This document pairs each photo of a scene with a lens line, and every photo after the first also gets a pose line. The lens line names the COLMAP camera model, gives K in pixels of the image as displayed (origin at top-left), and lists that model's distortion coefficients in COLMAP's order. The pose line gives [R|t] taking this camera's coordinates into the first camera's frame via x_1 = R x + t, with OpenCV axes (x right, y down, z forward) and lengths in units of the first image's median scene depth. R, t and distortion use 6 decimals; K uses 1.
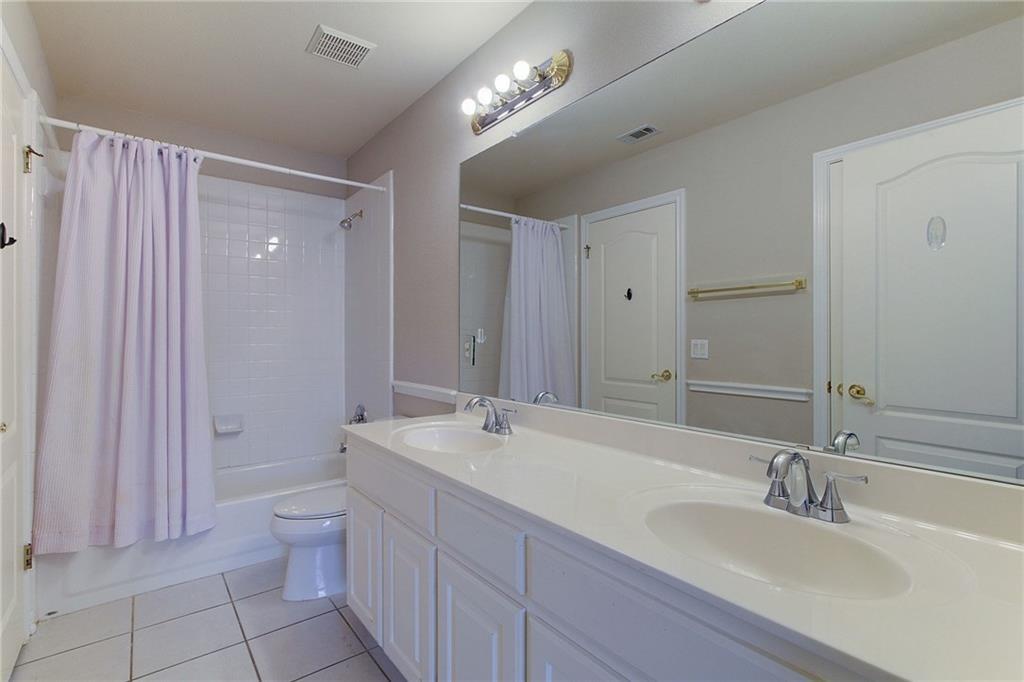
lens RADIAL K [[474.4, 0, 512.0], [0, 474.4, 341.0], [0, 0, 1]] dist [0.000435, 0.000156]
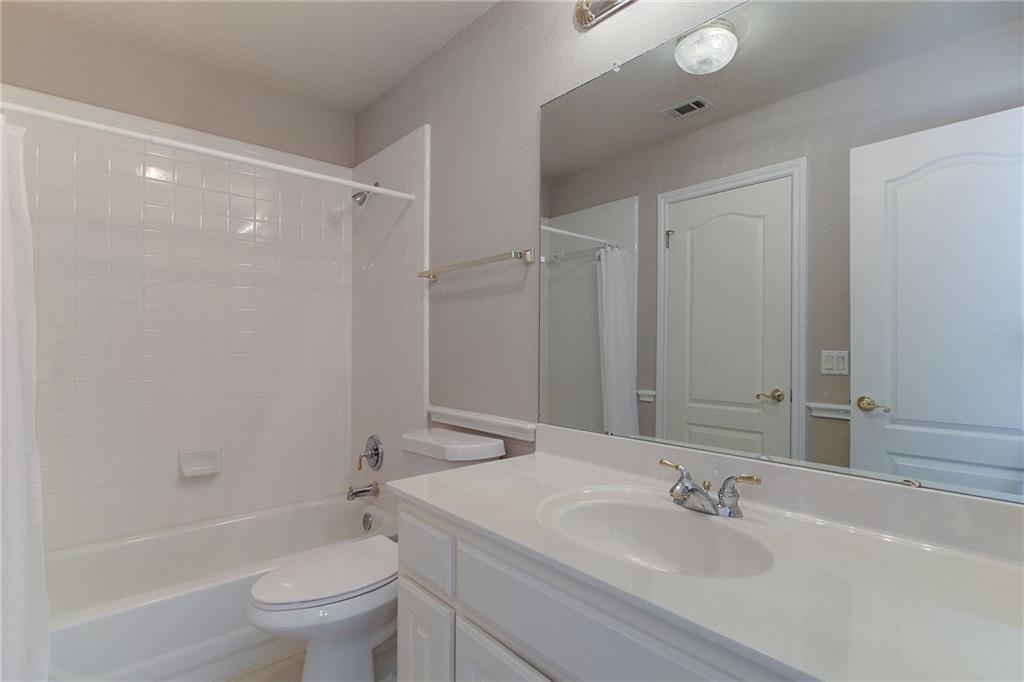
lens RADIAL K [[509.7, 0, 512.0], [0, 509.7, 341.0], [0, 0, 1]] dist [-0.011829, -0.000140]
pose [[0.998484, 0.003702, 0.054926, -0.153971], [-0.002753, 0.999846, -0.017354, -0.003175], [-0.054981, 0.017177, 0.998340, 0.183575]]
